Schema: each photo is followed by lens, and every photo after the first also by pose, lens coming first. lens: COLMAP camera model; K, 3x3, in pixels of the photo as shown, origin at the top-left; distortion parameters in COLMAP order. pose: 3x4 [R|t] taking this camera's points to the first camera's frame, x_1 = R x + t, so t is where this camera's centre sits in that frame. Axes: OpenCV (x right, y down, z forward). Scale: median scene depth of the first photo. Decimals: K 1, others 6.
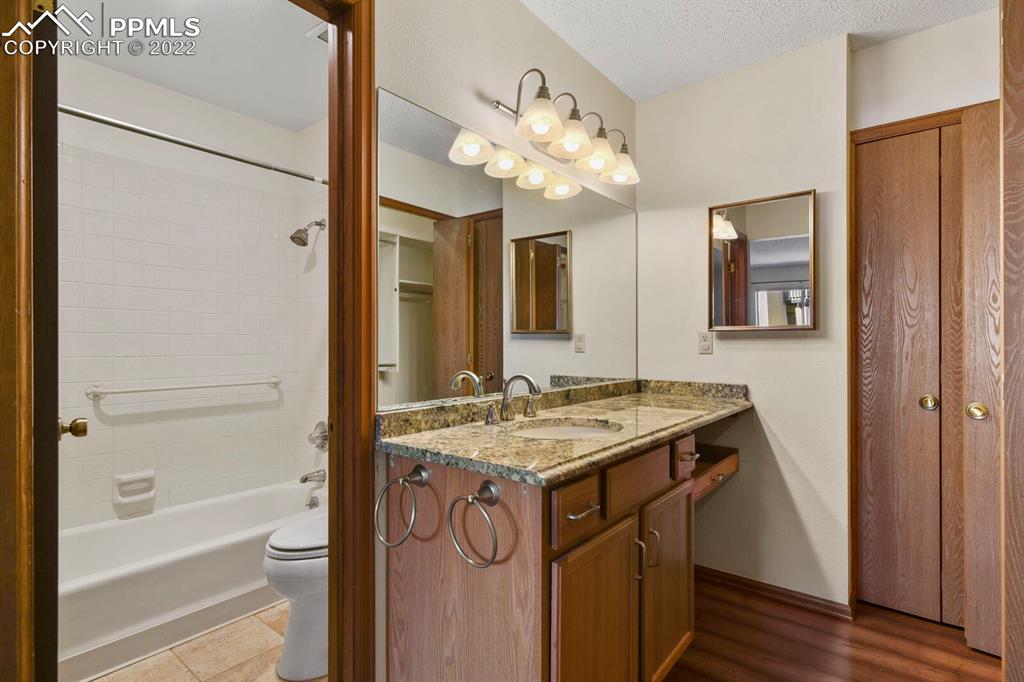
lens RADIAL K [[502.5, 0, 512.0], [0, 502.5, 341.0], [0, 0, 1]] dist [0.001853, 0.000462]
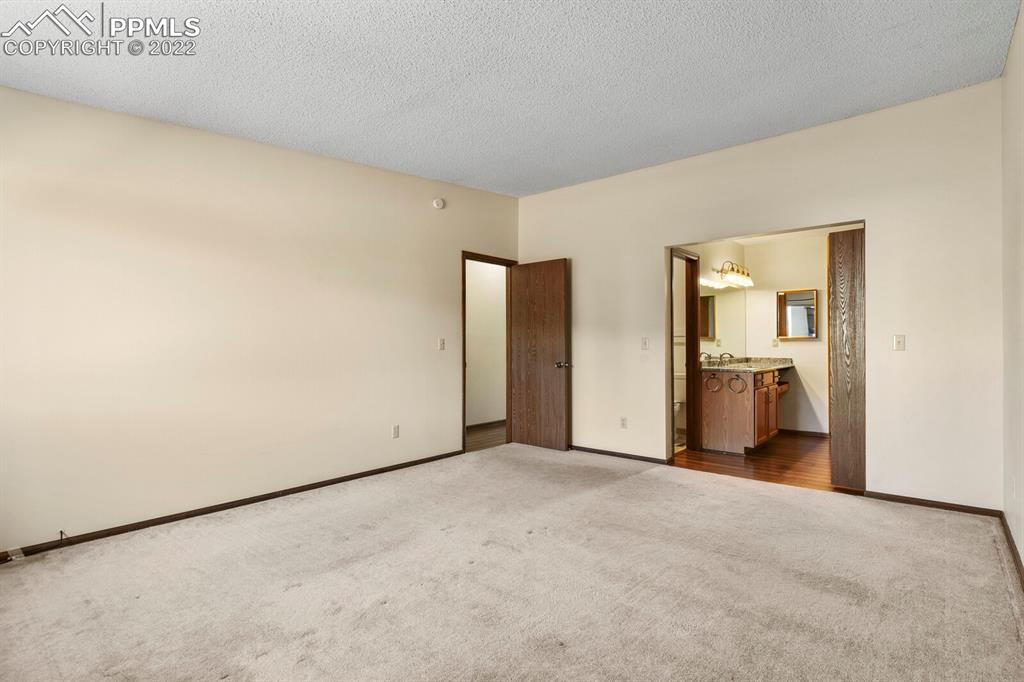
lens RADIAL K [[509.9, 0, 514.4], [0, 509.9, 336.0], [0, 0, 1]] dist [-0.000029, 0.000021]
pose [[0.999649, -0.002720, -0.026354, -1.031360], [0.002589, 0.999984, -0.004983, -0.024226], [0.026367, 0.004913, 0.999640, -1.930422]]
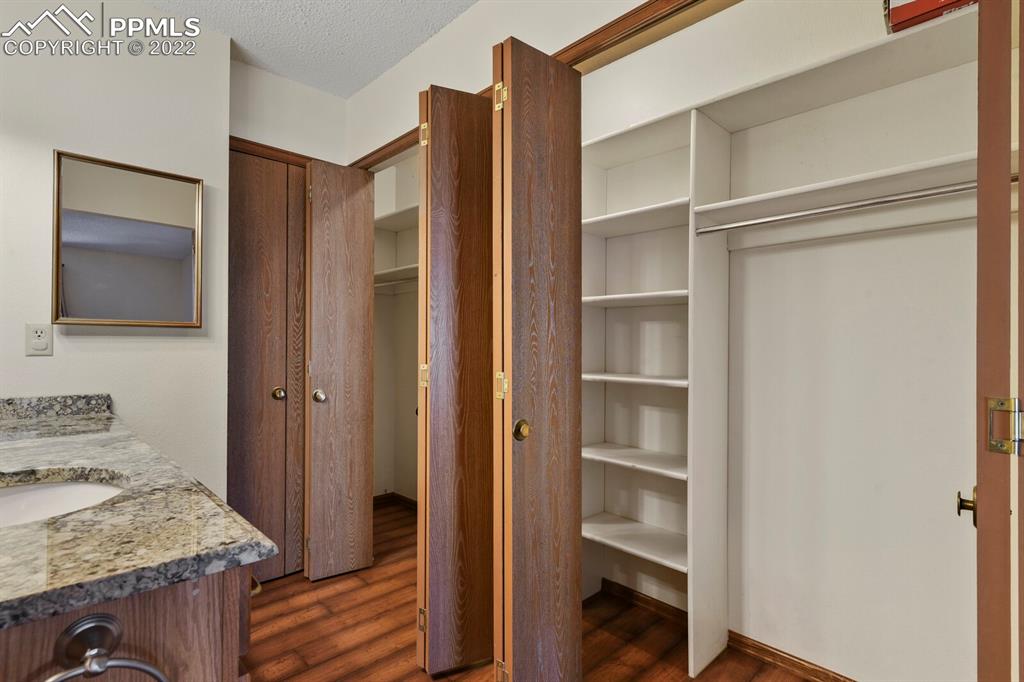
lens RADIAL K [[502.5, 0, 512.0], [0, 502.5, 341.0], [0, 0, 1]] dist [0.001853, 0.000462]
pose [[0.130891, 0.012274, 0.991321, -0.258620], [-0.008792, 0.999898, -0.011219, 0.008024], [-0.991358, -0.007247, 0.130986, 0.292201]]
